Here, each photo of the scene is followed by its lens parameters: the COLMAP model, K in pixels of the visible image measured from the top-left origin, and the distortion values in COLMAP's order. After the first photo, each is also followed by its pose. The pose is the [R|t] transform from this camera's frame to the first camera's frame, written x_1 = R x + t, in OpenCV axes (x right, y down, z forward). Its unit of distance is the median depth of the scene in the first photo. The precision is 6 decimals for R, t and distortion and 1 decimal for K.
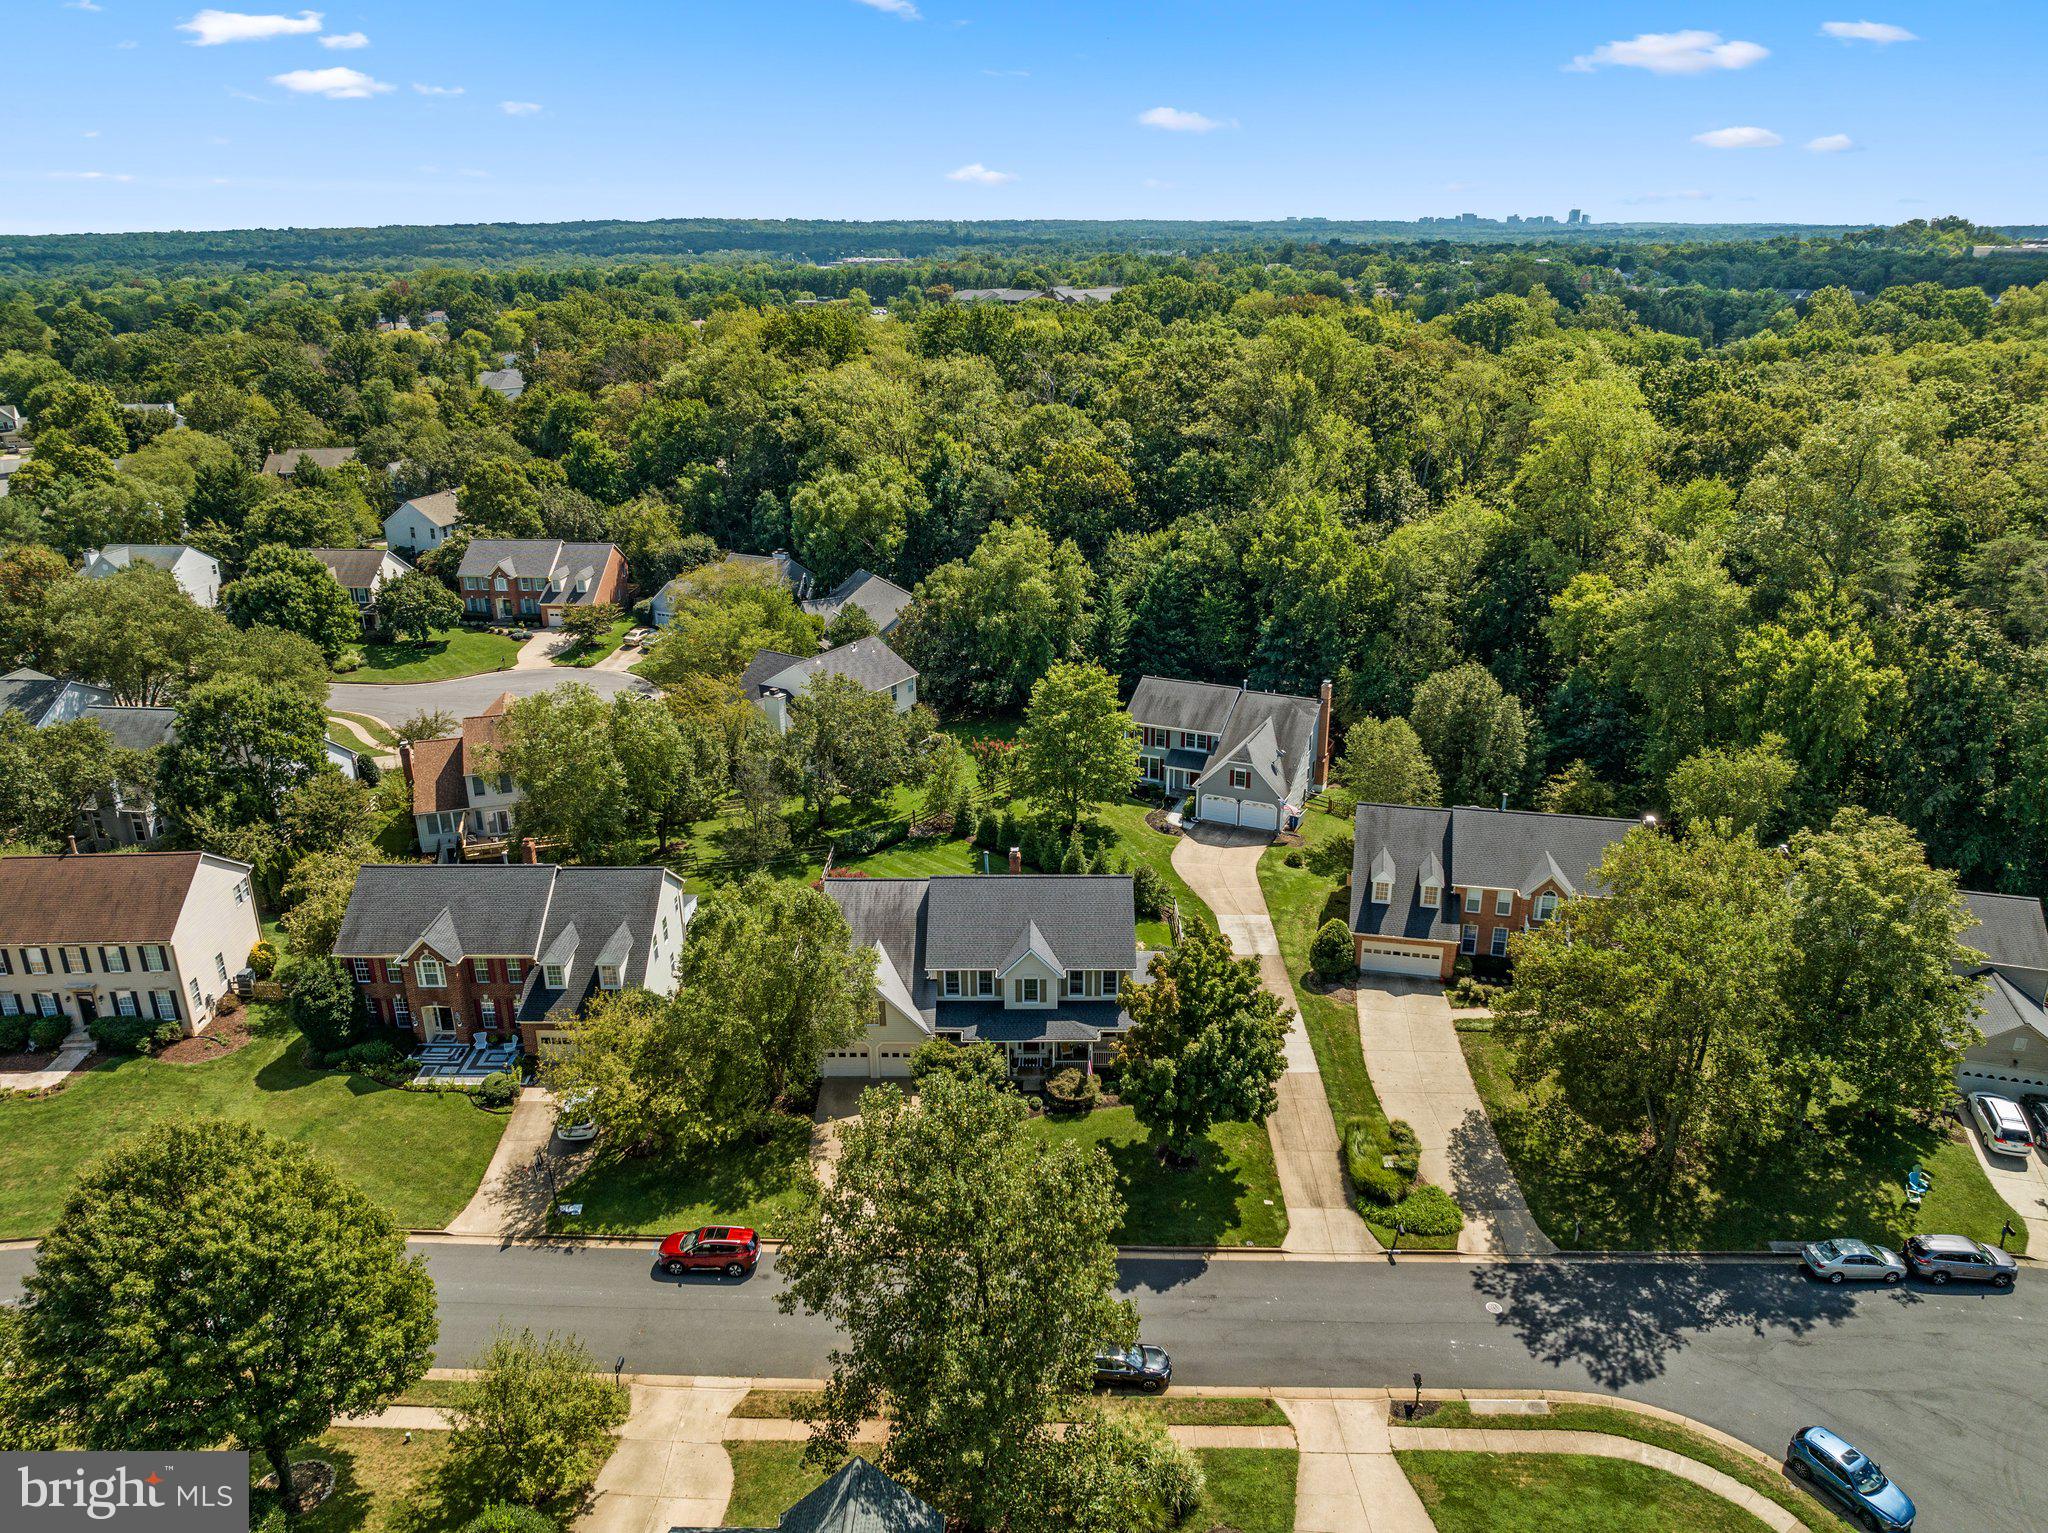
lens RADIAL K [[1448.1, 0, 1024.0], [0, 1448.1, 766.5], [0, 0, 1]] dist [-0.039322, -0.002497]
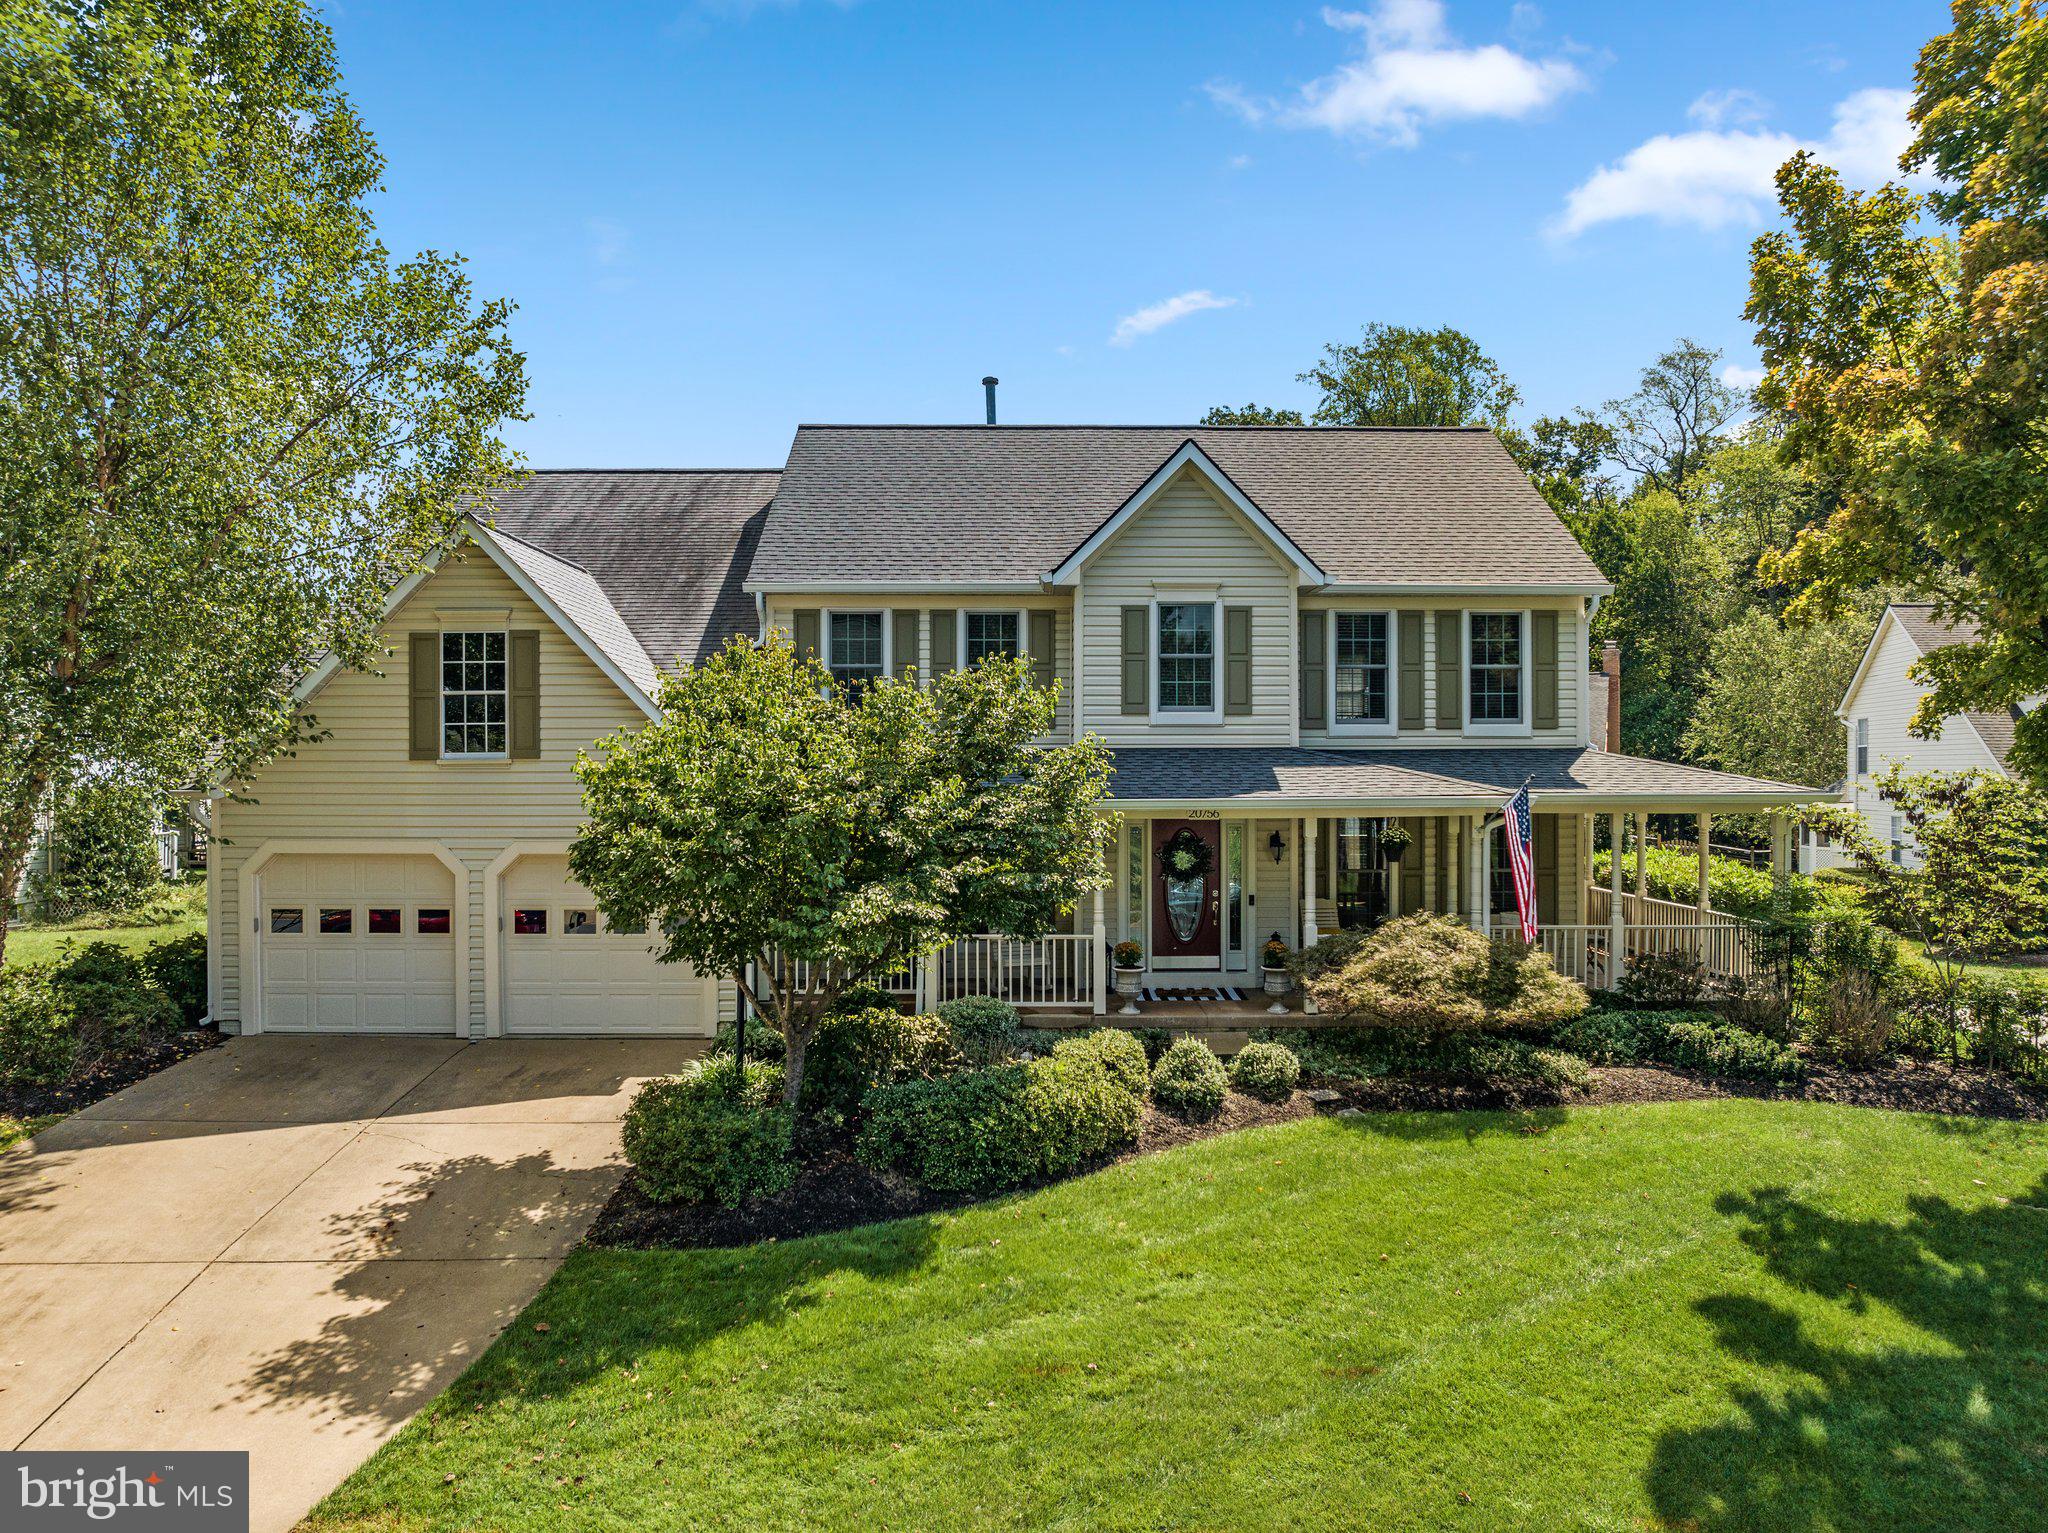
lens RADIAL K [[1448.1, 0, 1024.0], [0, 1448.1, 766.5], [0, 0, 1]] dist [-0.039322, -0.002497]
pose [[0.999129, 0.010009, 0.040512, -0.030621], [0.004846, 0.936409, -0.350877, 0.249572], [-0.041447, 0.350767, 0.935545, 0.772259]]
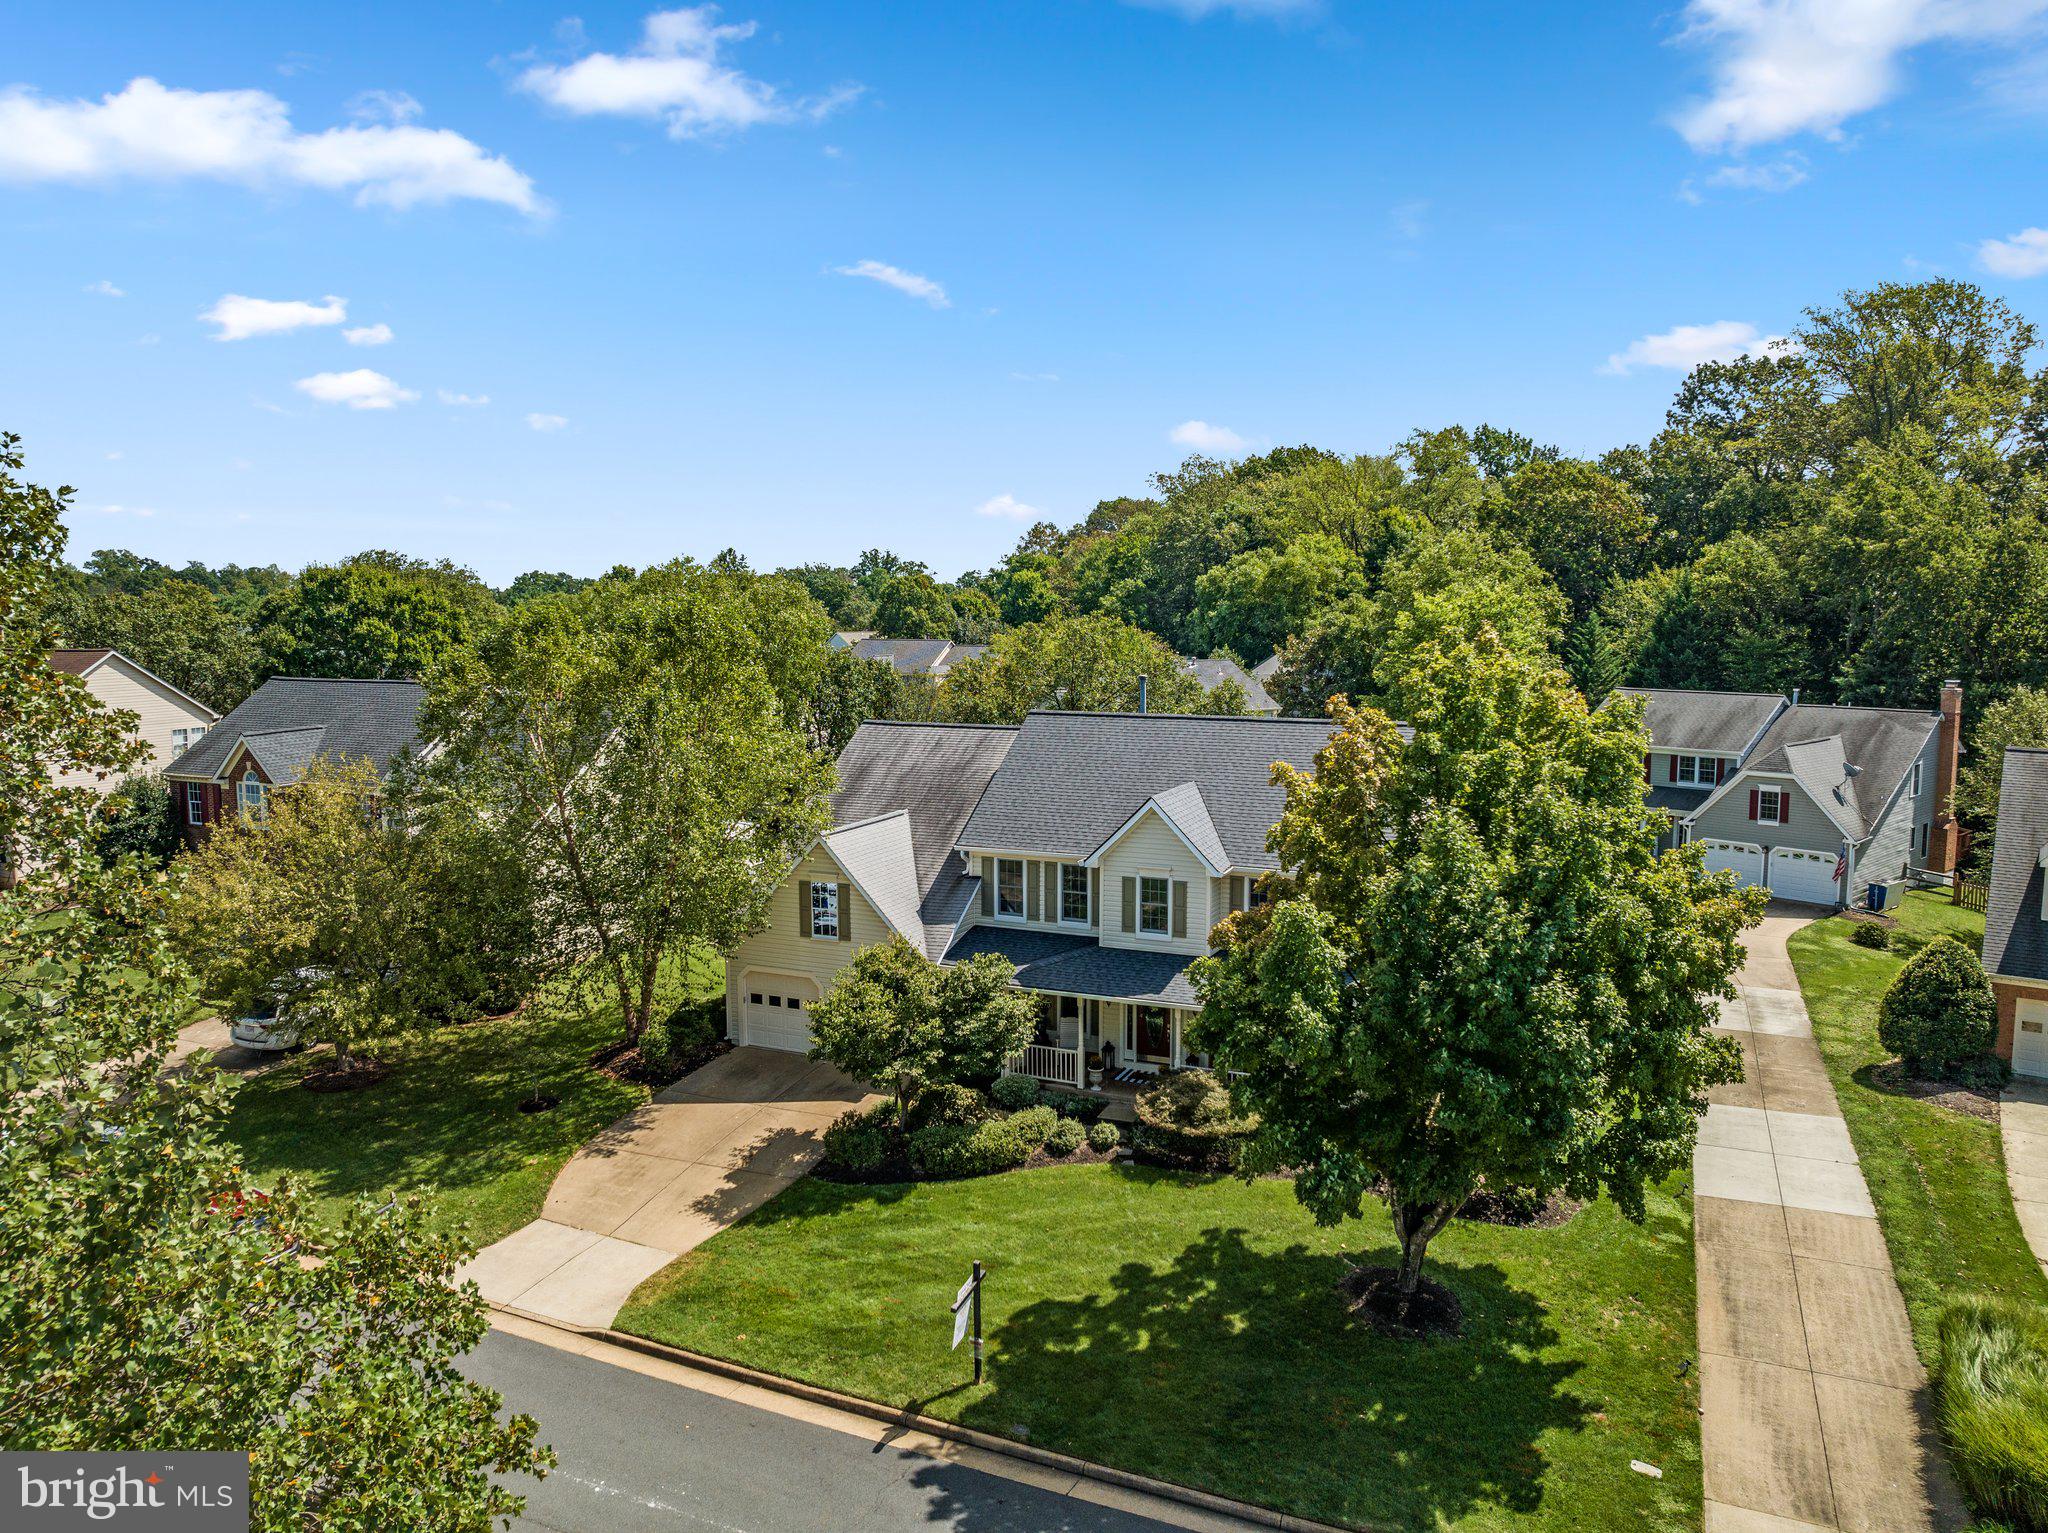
lens RADIAL K [[1462.4, 0, 1010.8], [0, 1462.4, 762.4], [0, 0, 1]] dist [-0.067581, 0.047364]
pose [[0.918217, 0.050178, -0.392888, 0.138475], [-0.142468, 0.967394, -0.209410, 0.209571], [0.369569, 0.248257, 0.895426, 0.552804]]
